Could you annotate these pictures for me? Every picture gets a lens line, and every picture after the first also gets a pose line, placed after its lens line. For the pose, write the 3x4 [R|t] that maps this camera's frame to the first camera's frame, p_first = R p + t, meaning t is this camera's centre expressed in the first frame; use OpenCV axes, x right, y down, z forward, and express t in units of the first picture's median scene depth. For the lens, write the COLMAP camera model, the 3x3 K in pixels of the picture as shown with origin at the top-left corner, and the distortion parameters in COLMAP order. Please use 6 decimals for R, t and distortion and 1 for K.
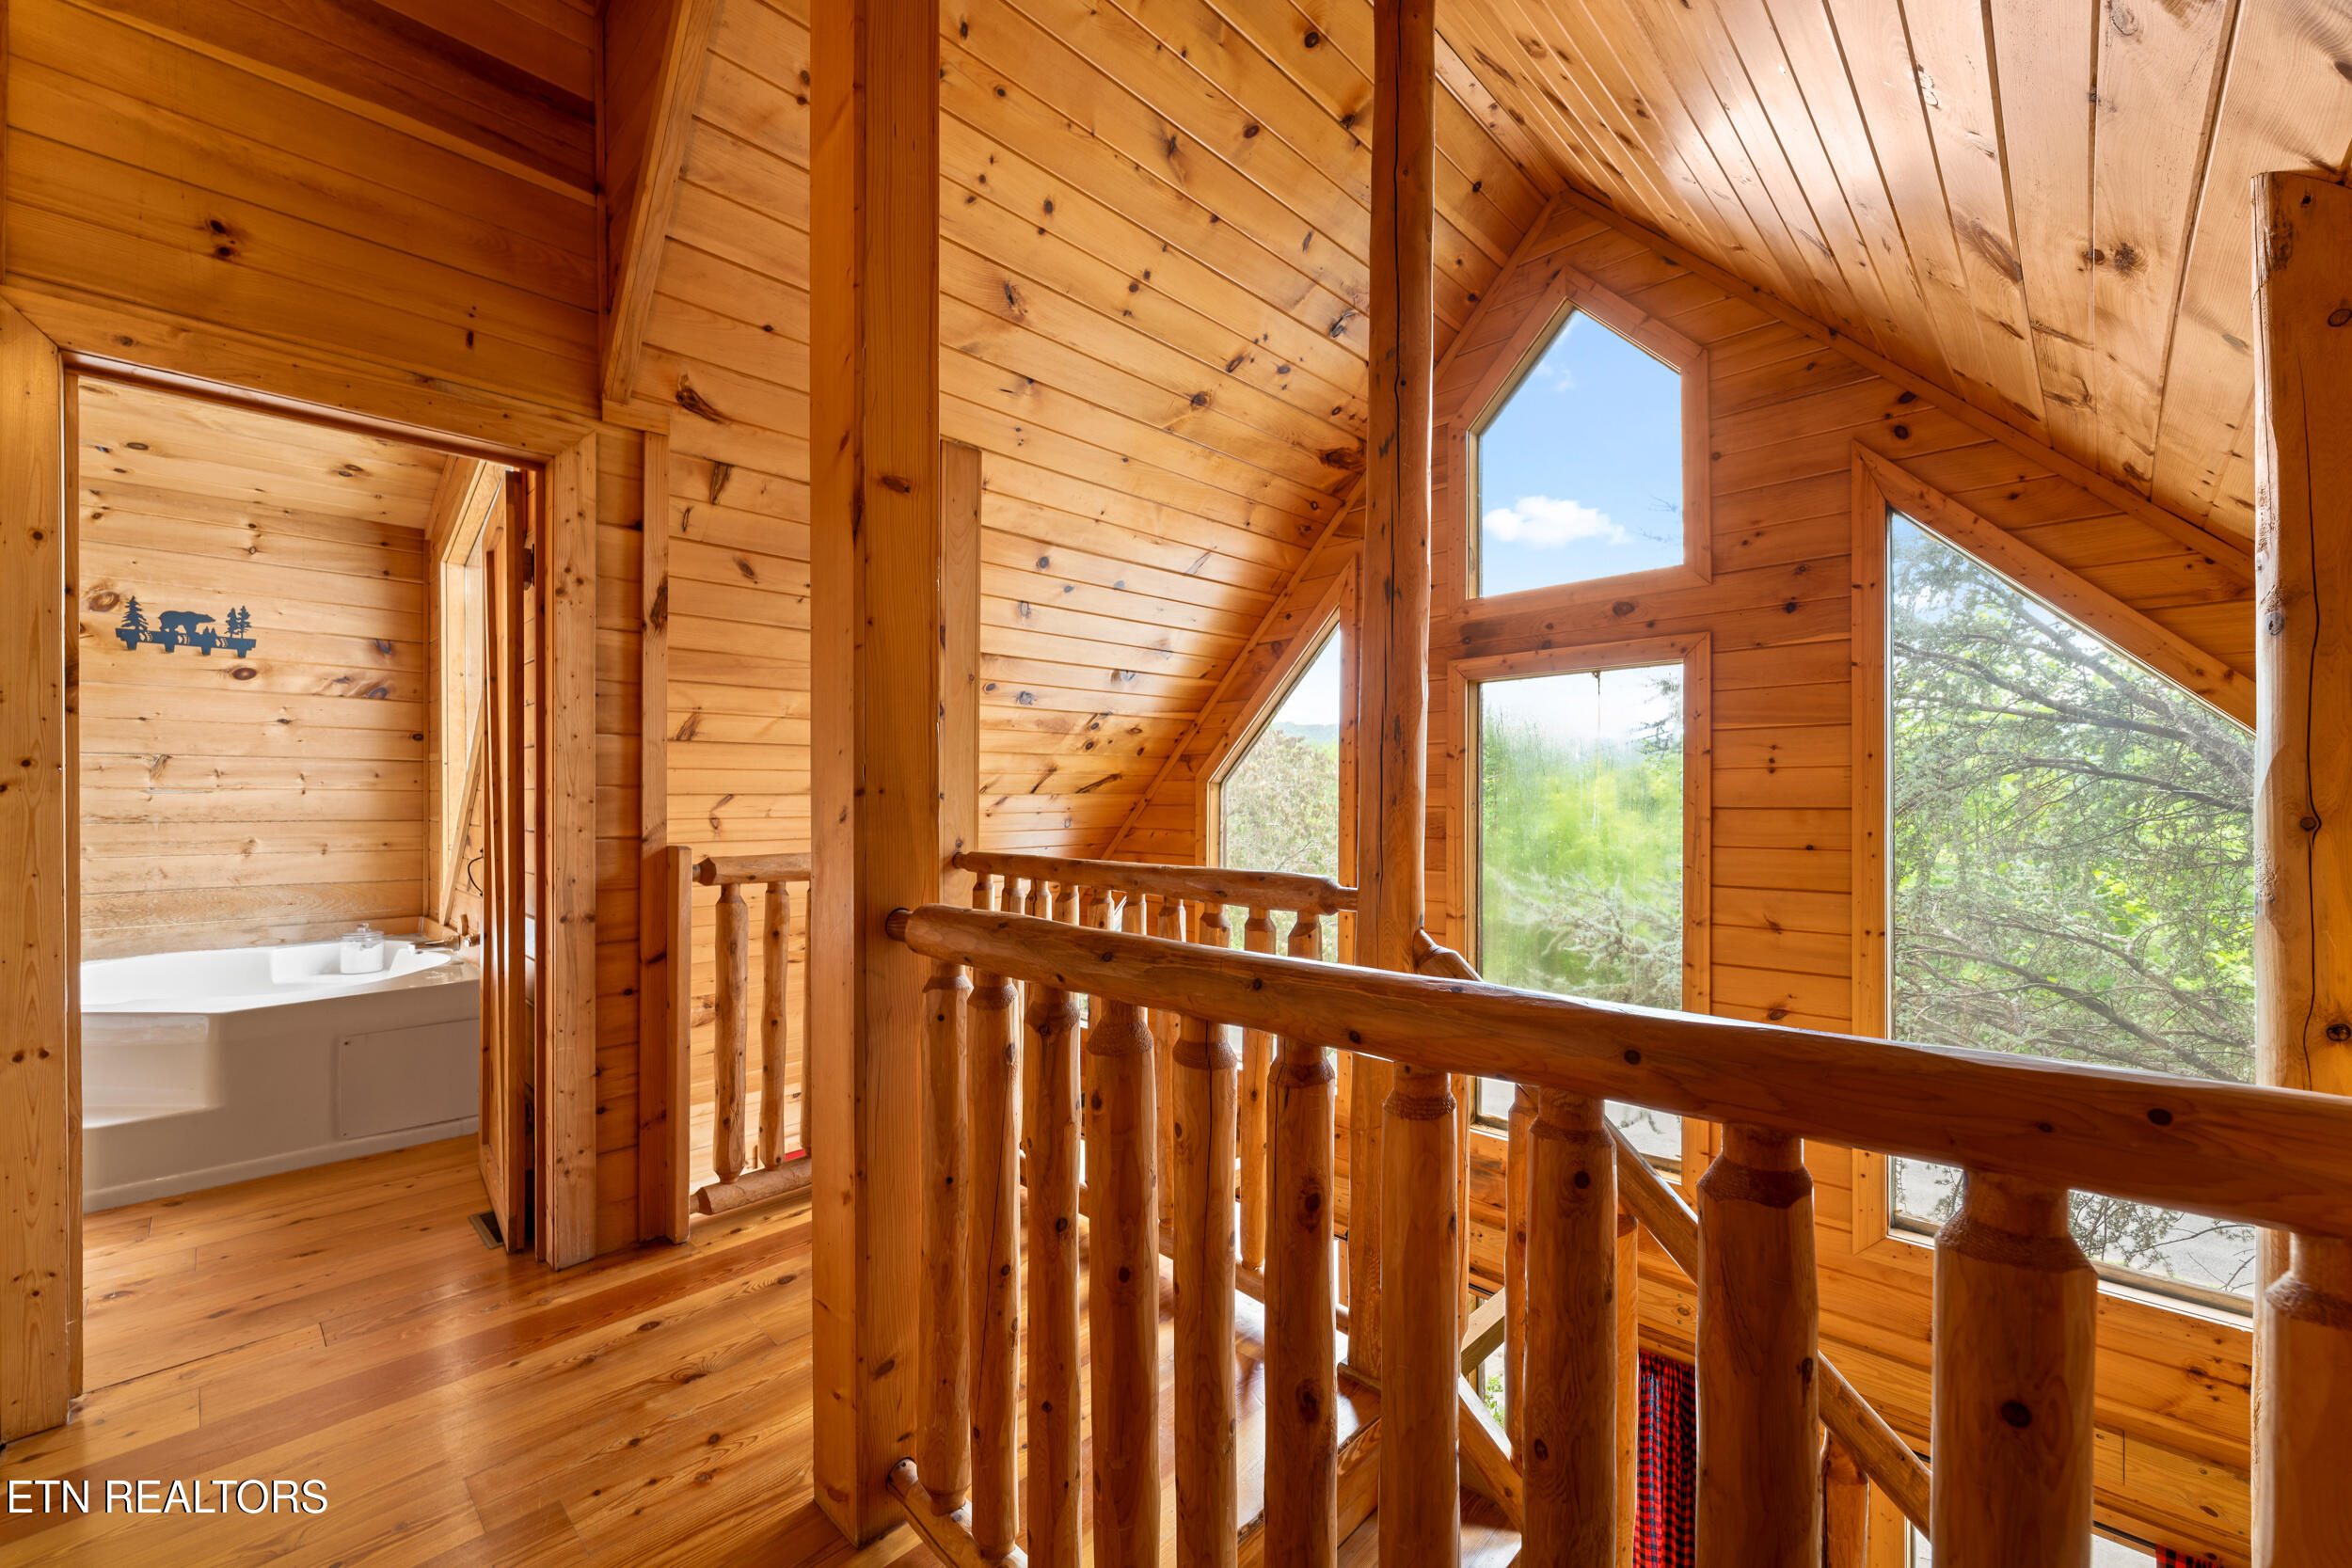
lens RADIAL K [[972.8, 0, 1172.6], [0, 972.8, 799.2], [0, 0, 1]] dist [-0.000867, 0.000176]
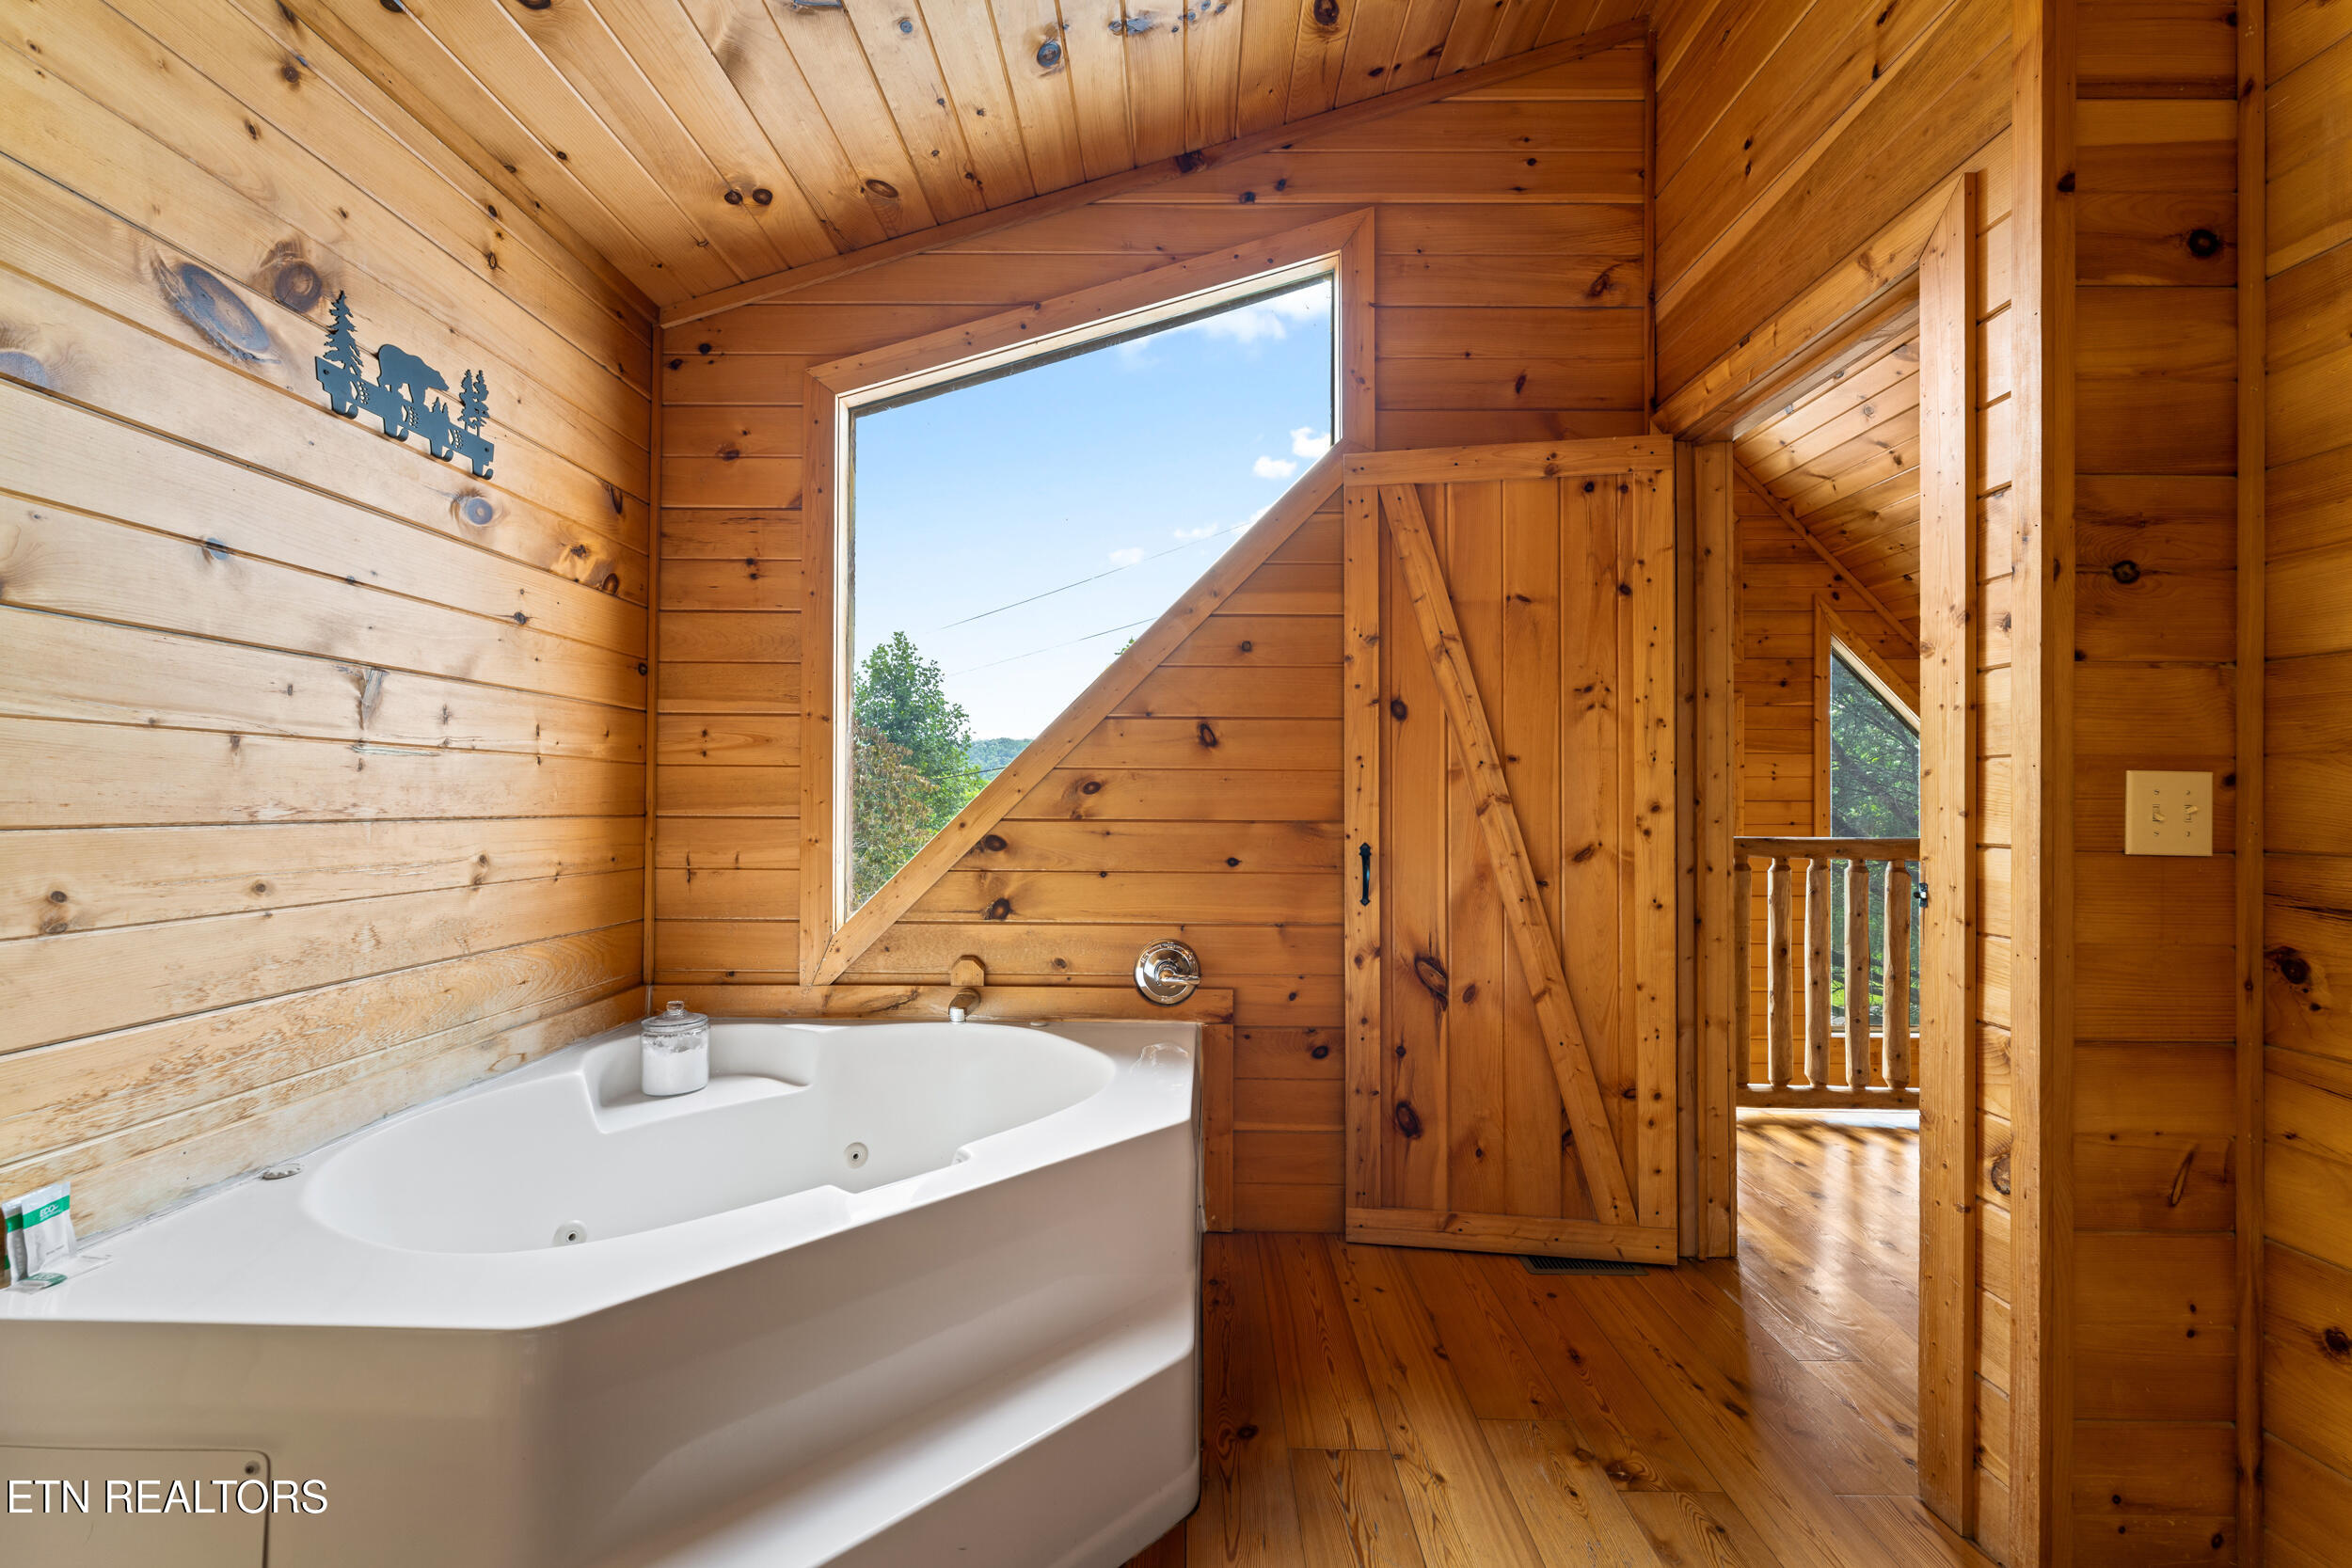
lens RADIAL K [[972.8, 0, 1194.1], [0, 972.8, 786.8], [0, 0, 1]] dist [-0.000867, 0.000176]
pose [[0.711302, 0.014303, 0.702741, -1.055247], [-0.006536, 0.999884, -0.013734, 0.012074], [-0.702856, 0.005176, 0.711313, 0.414724]]
